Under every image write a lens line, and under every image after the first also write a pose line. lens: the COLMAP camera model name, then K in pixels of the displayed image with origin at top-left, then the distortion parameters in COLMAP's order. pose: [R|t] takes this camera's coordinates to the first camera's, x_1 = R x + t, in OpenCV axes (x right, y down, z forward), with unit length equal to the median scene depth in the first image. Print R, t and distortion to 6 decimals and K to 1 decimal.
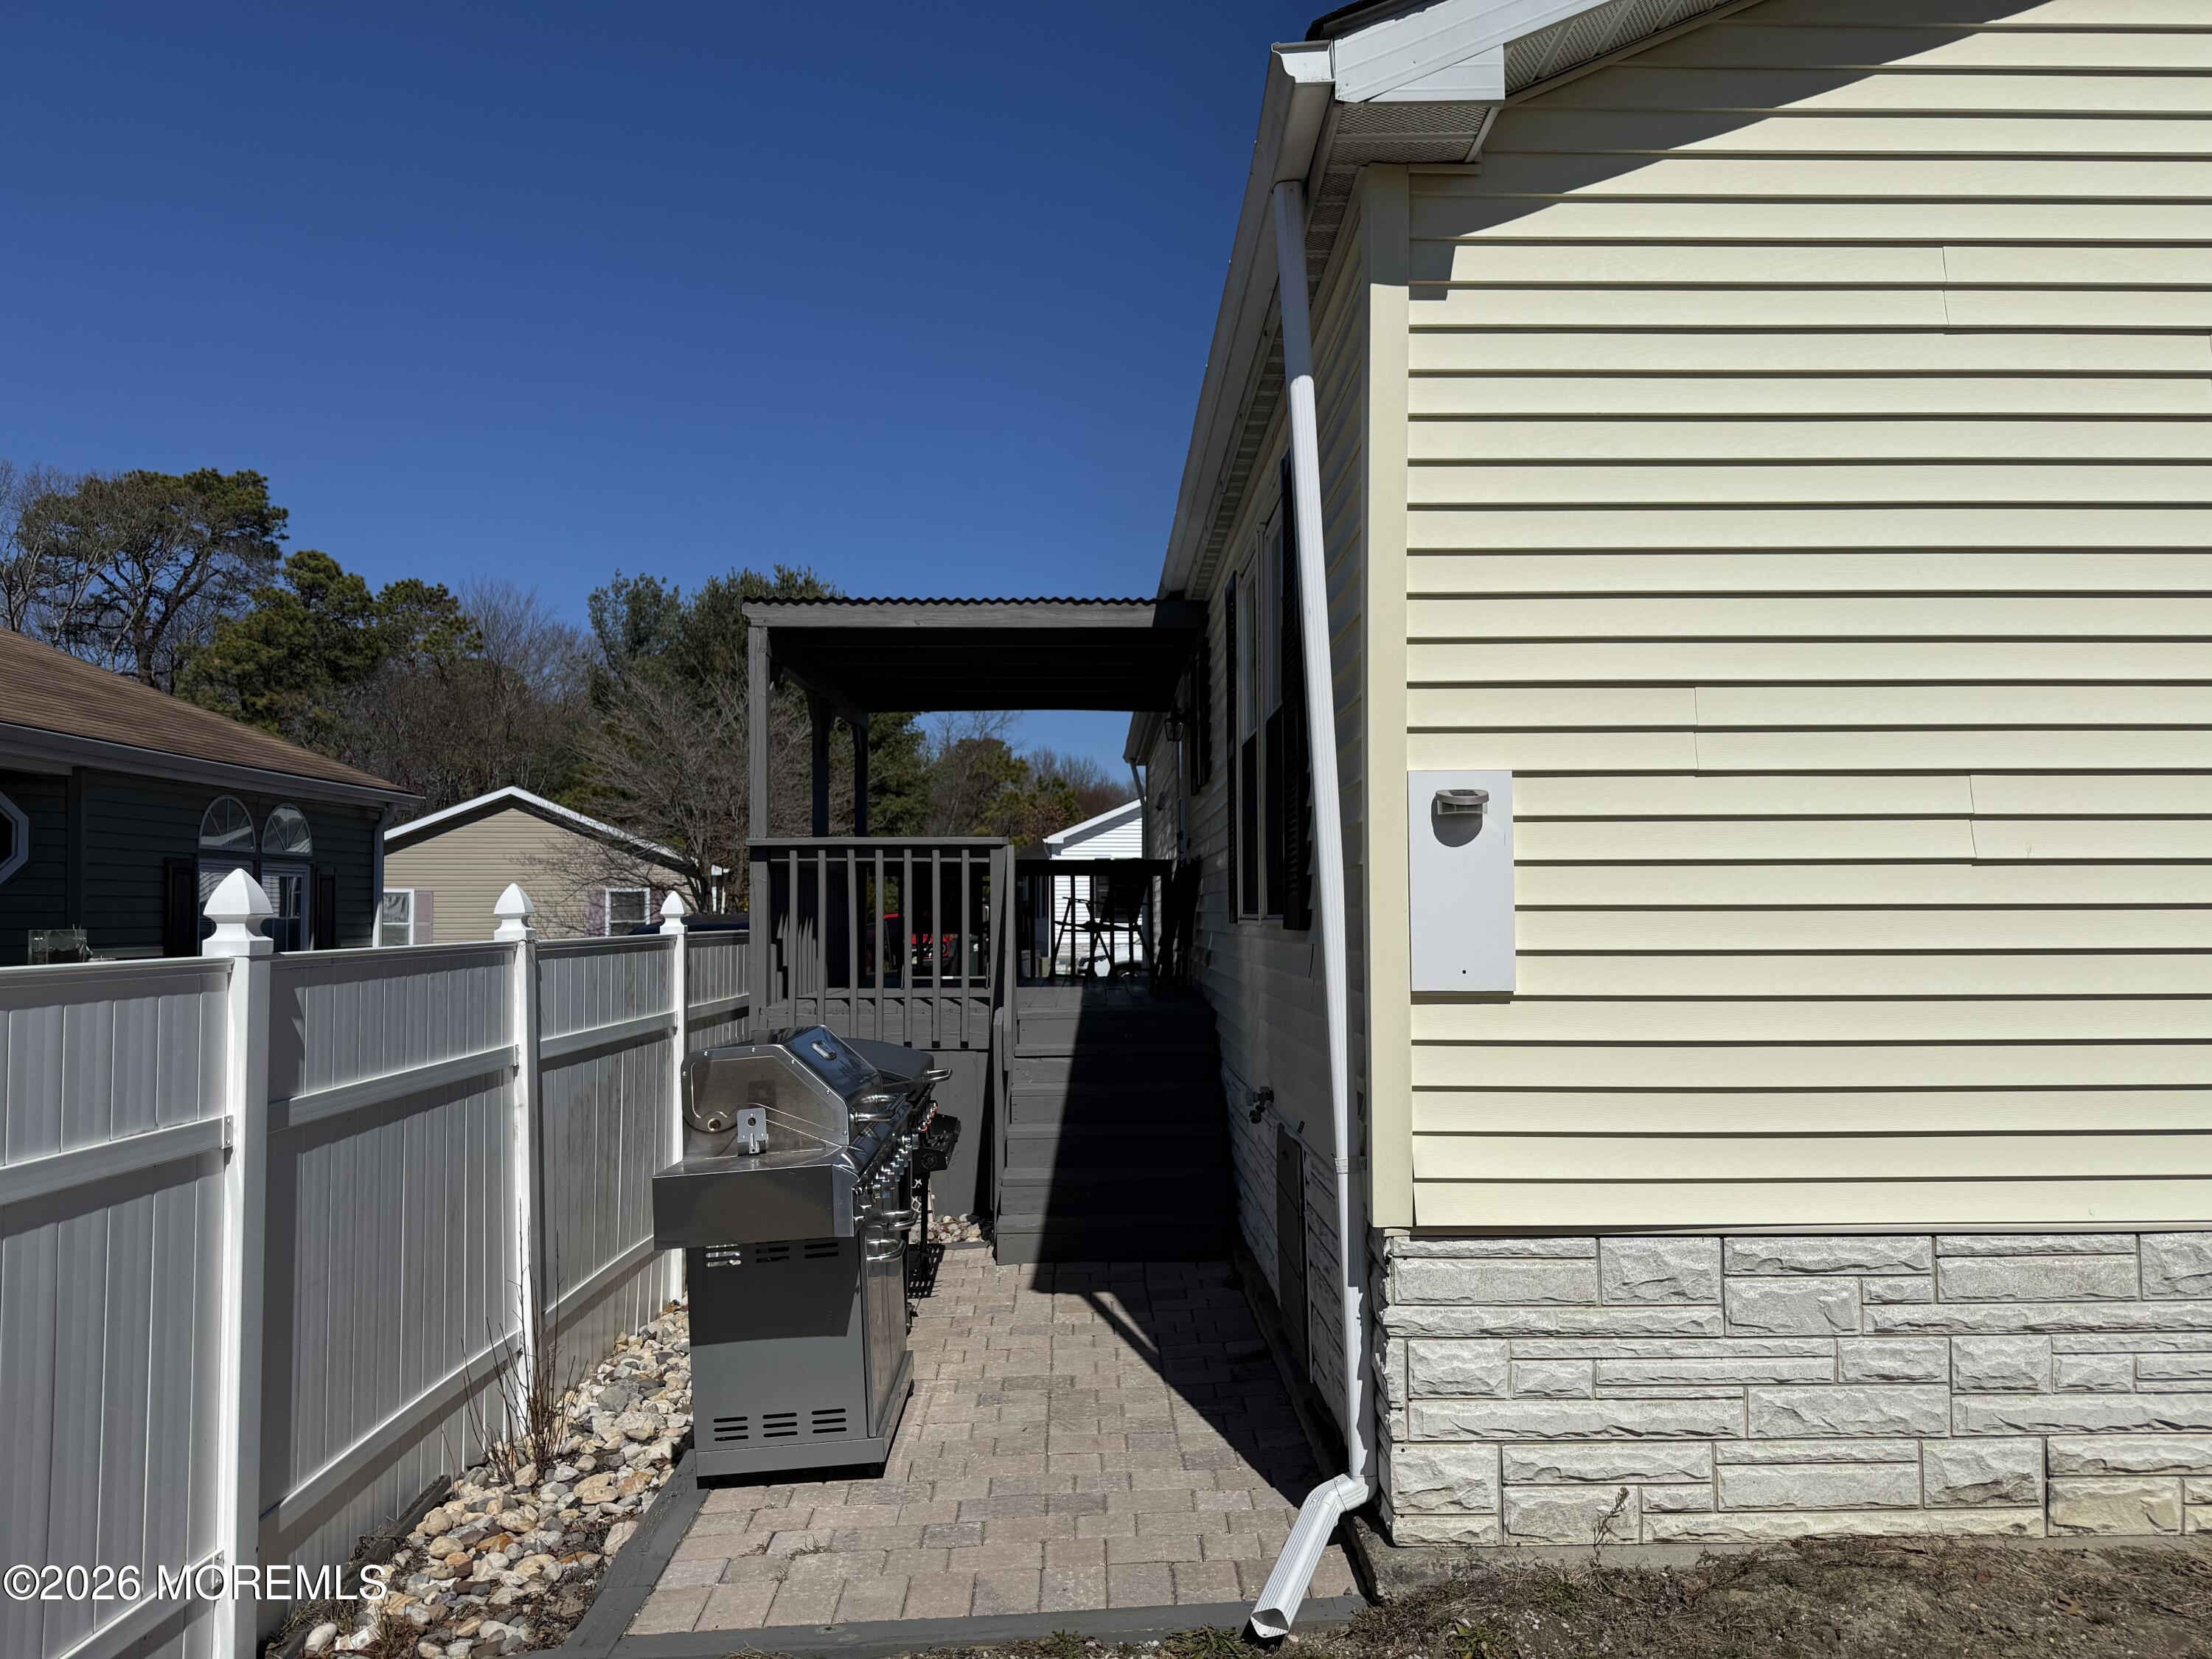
lens RADIAL K [[1563.0, 0, 1061.7], [0, 1563.0, 832.7], [0, 0, 1]] dist [0.074207, -0.107209]
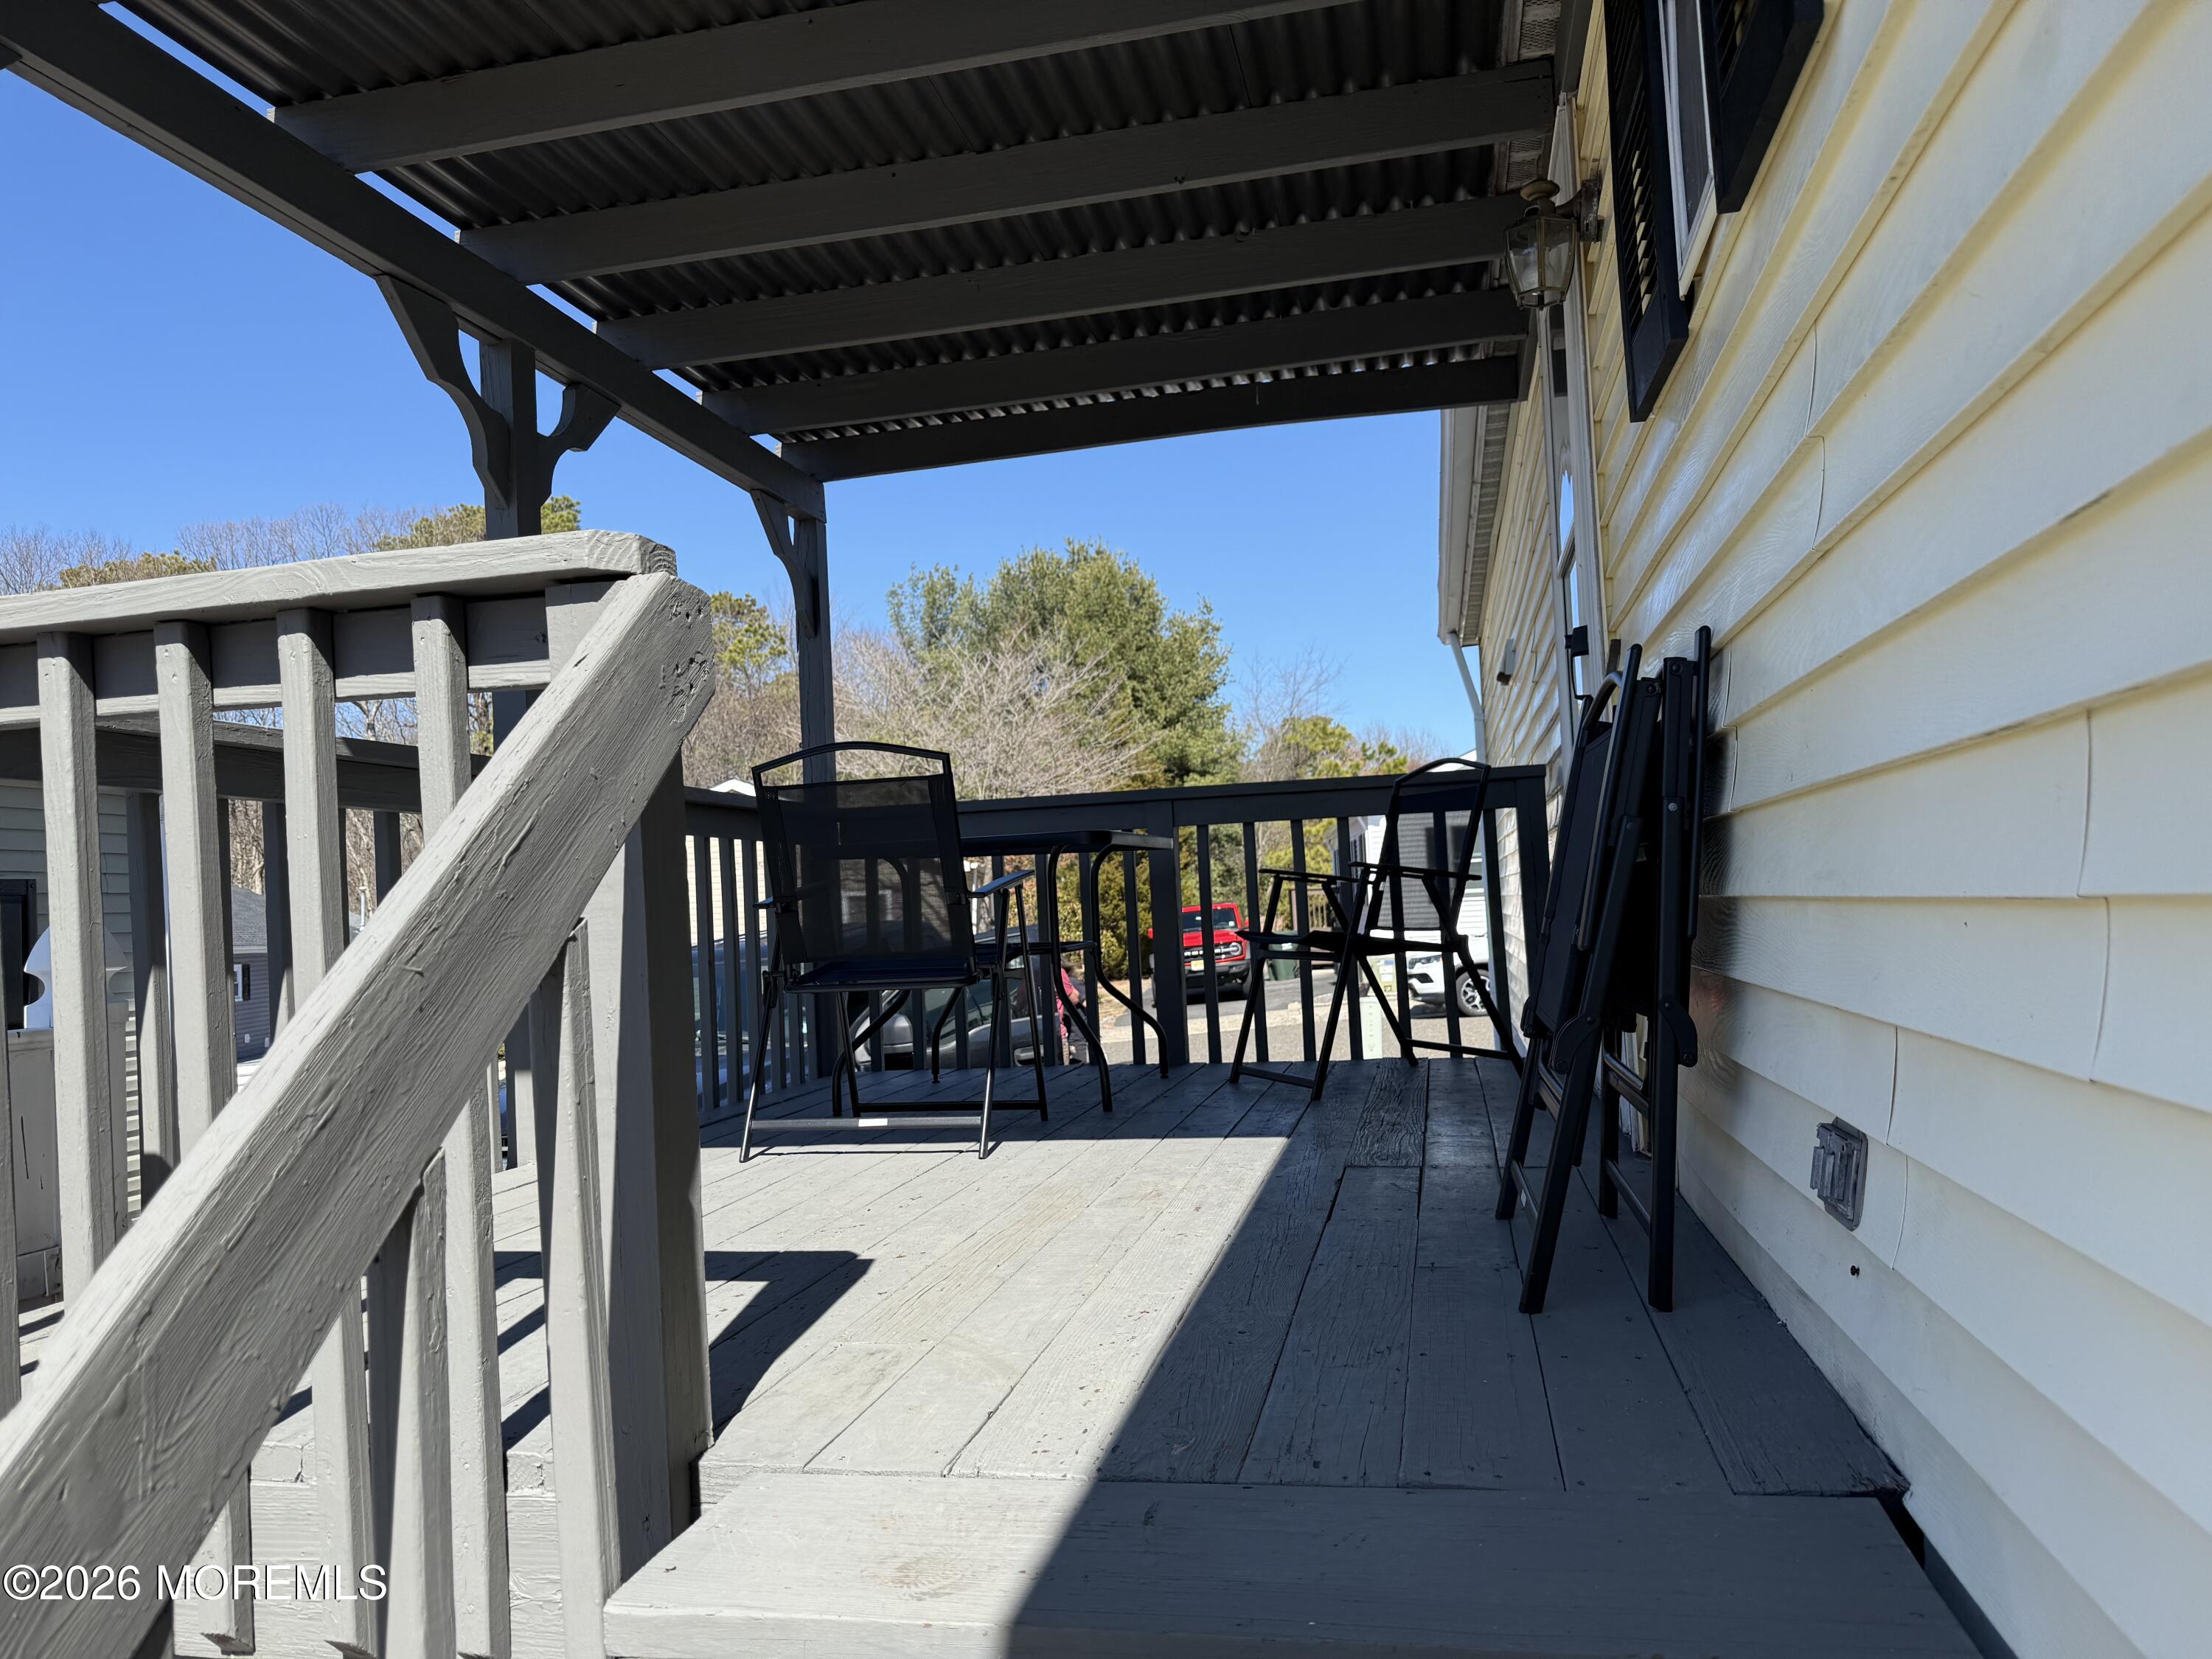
lens RADIAL K [[1563.0, 0, 1061.7], [0, 1563.0, 832.7], [0, 0, 1]] dist [0.074207, -0.107209]
pose [[0.975394, -0.052271, -0.214182, 0.006595], [0.053501, 0.998568, -0.000051, 0.004959], [0.213878, -0.011409, 0.976794, 0.107299]]
